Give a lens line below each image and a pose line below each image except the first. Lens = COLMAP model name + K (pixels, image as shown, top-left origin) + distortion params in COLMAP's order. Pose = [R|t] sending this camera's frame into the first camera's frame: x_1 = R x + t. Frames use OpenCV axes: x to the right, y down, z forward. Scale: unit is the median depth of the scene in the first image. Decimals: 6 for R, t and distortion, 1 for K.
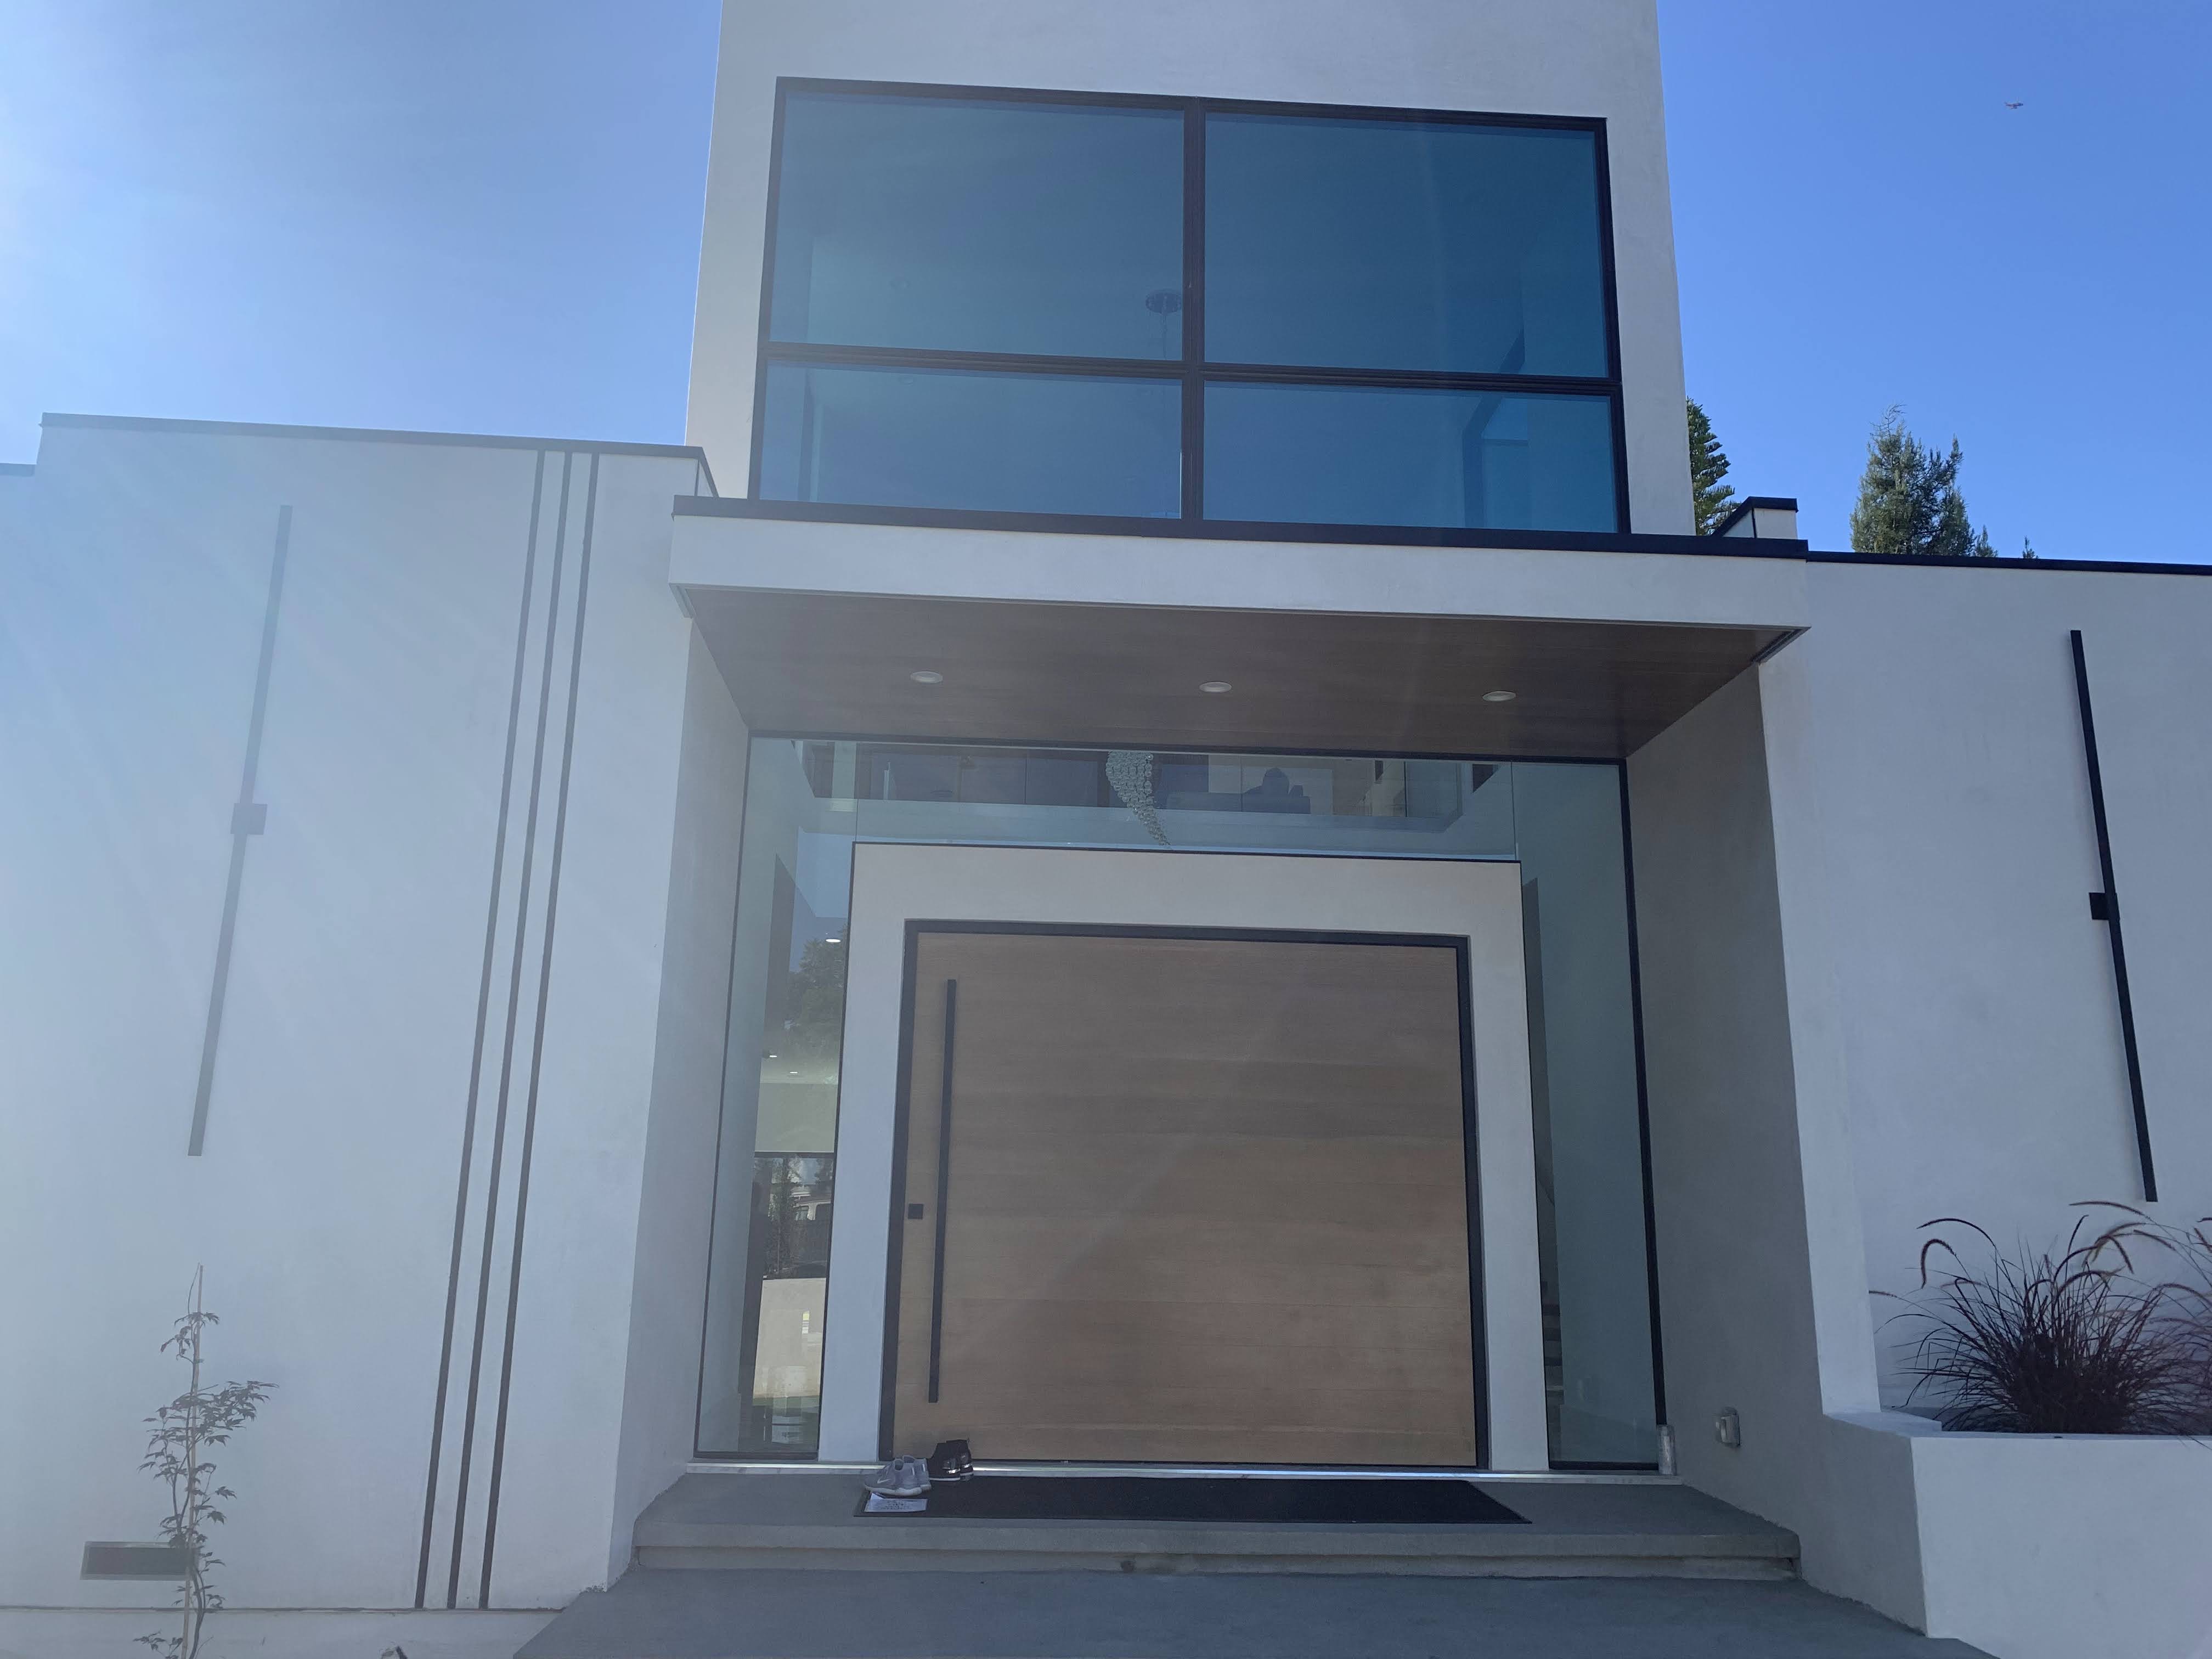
lens RADIAL K [[1657.0, 0, 1106.0], [0, 1657.0, 829.5], [0, 0, 1]] dist [0.164051, -0.290001]
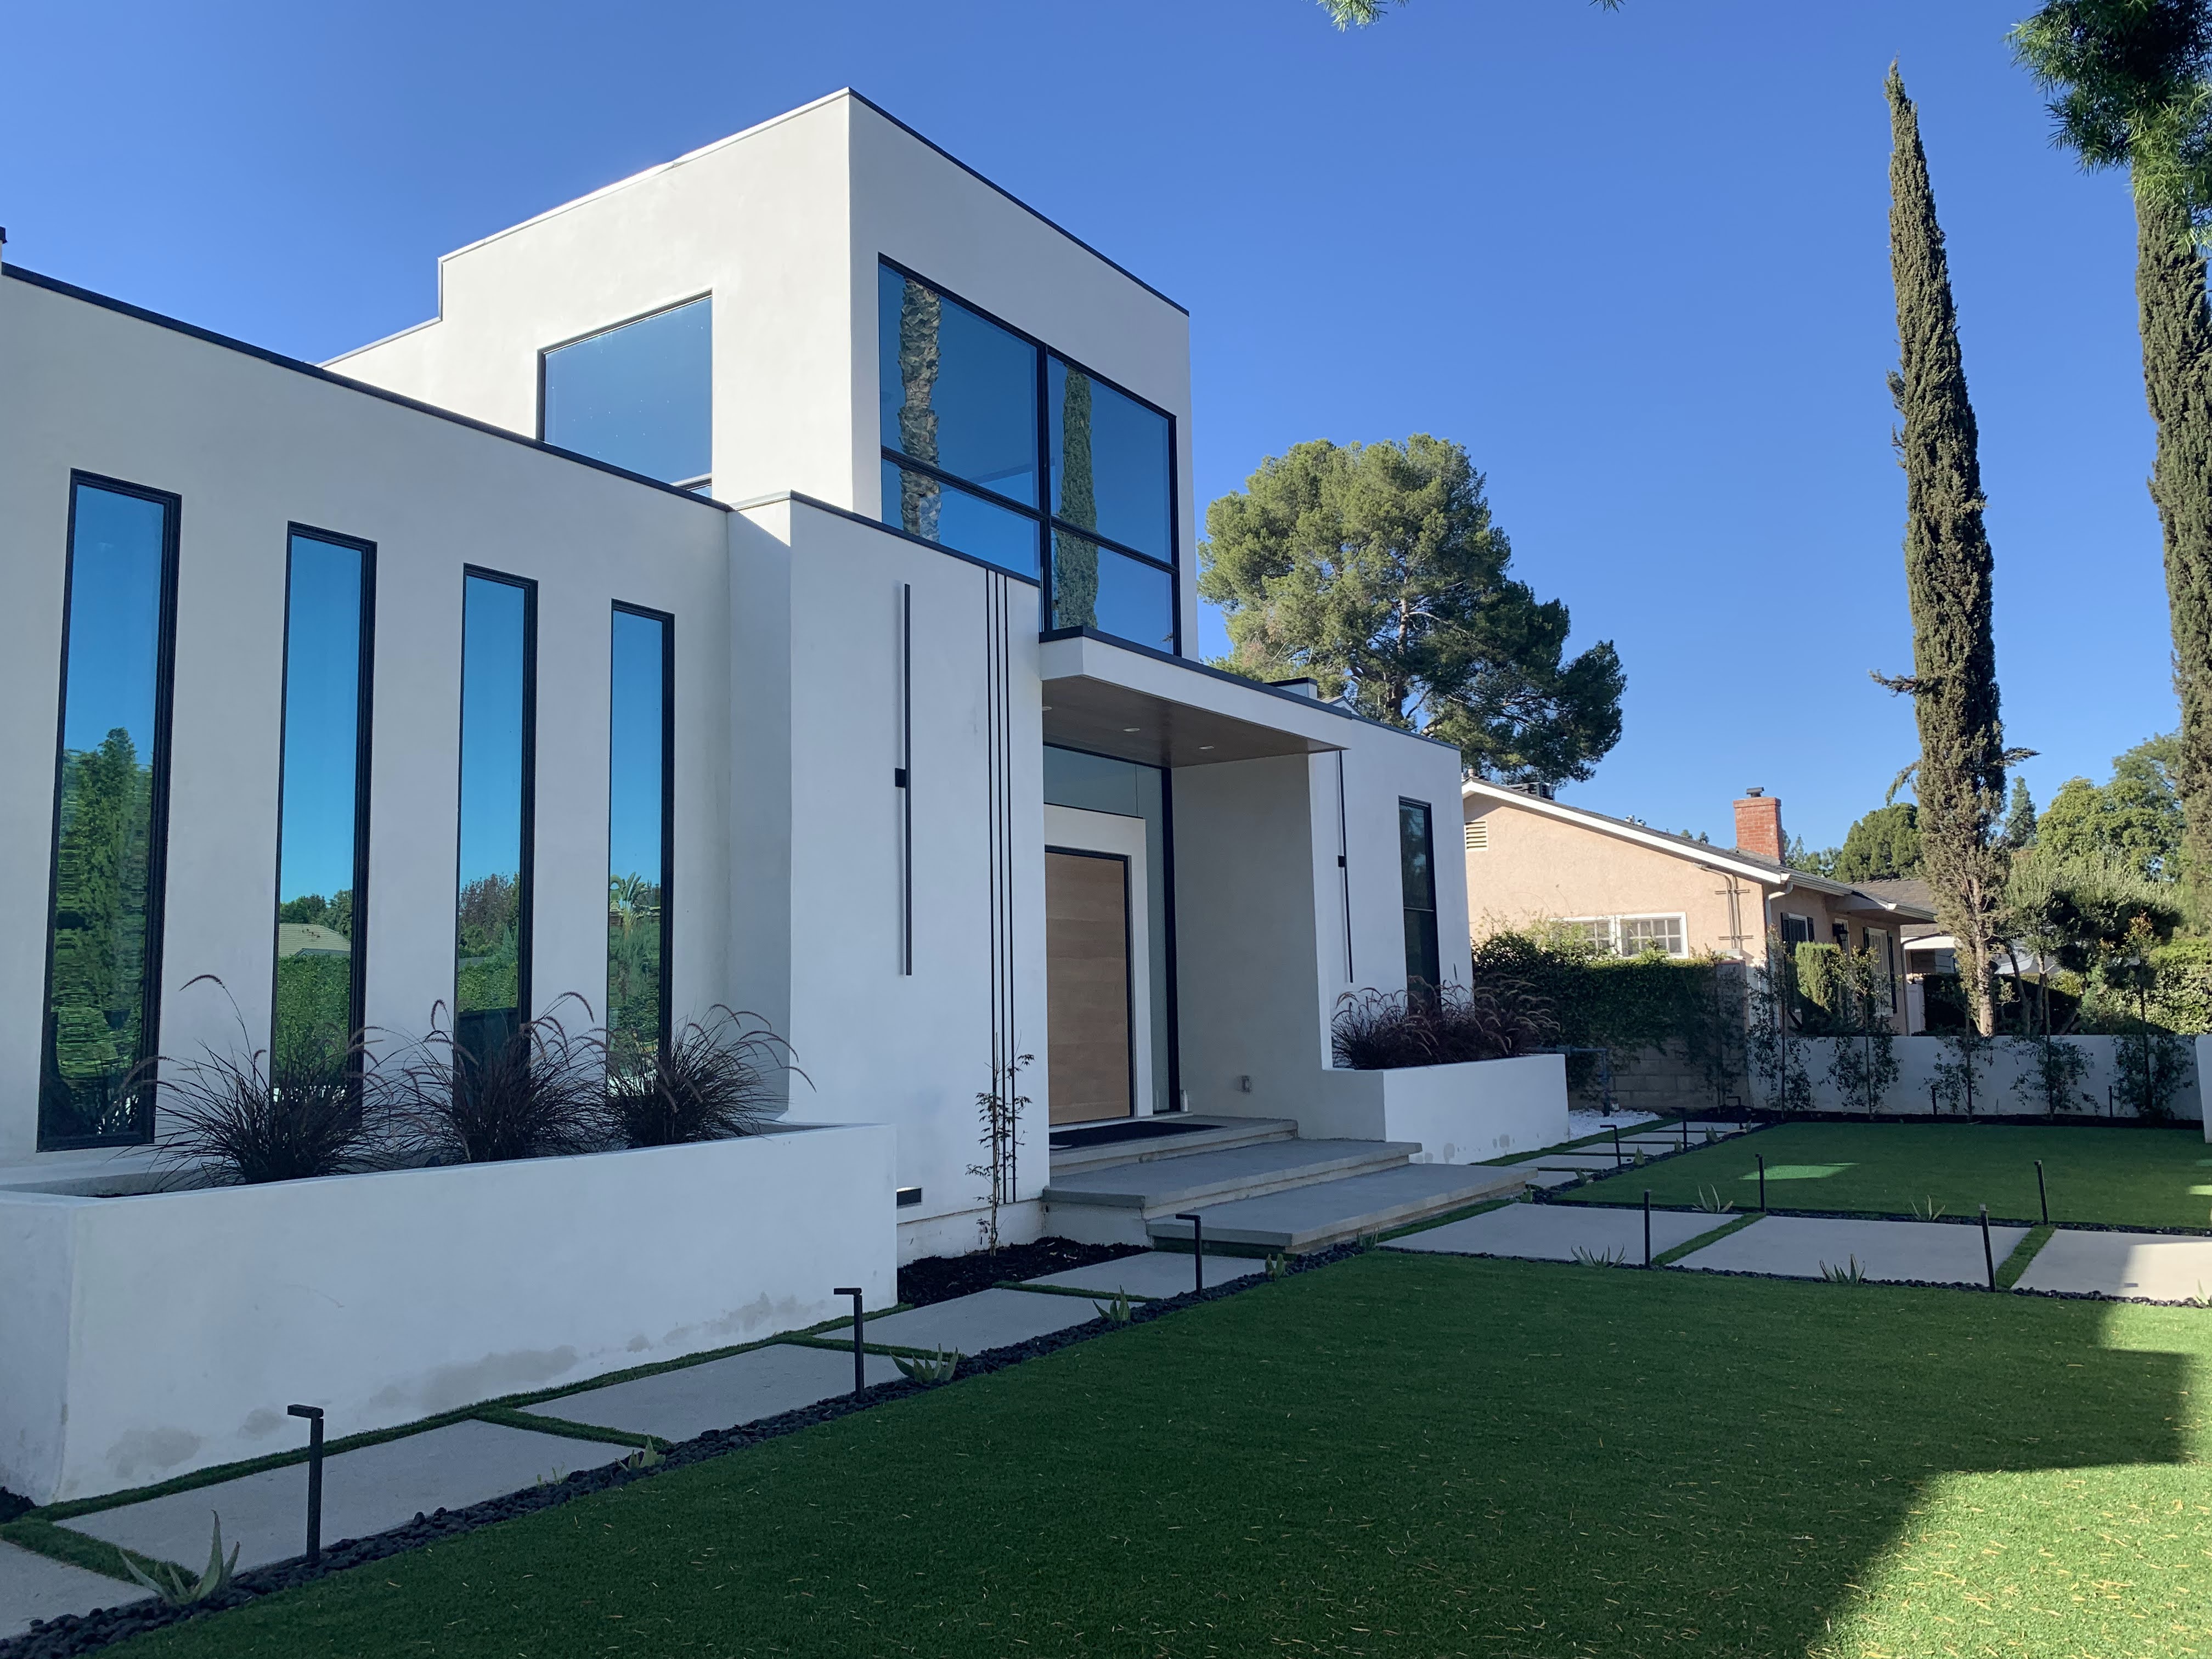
lens RADIAL K [[1657.0, 0, 1106.0], [0, 1657.0, 829.5], [0, 0, 1]] dist [0.164051, -0.290001]
pose [[0.590169, 0.057962, 0.805197, -1.351401], [-0.168414, 0.984313, 0.052584, -0.062285], [-0.789517, -0.166640, 0.590672, -0.112499]]
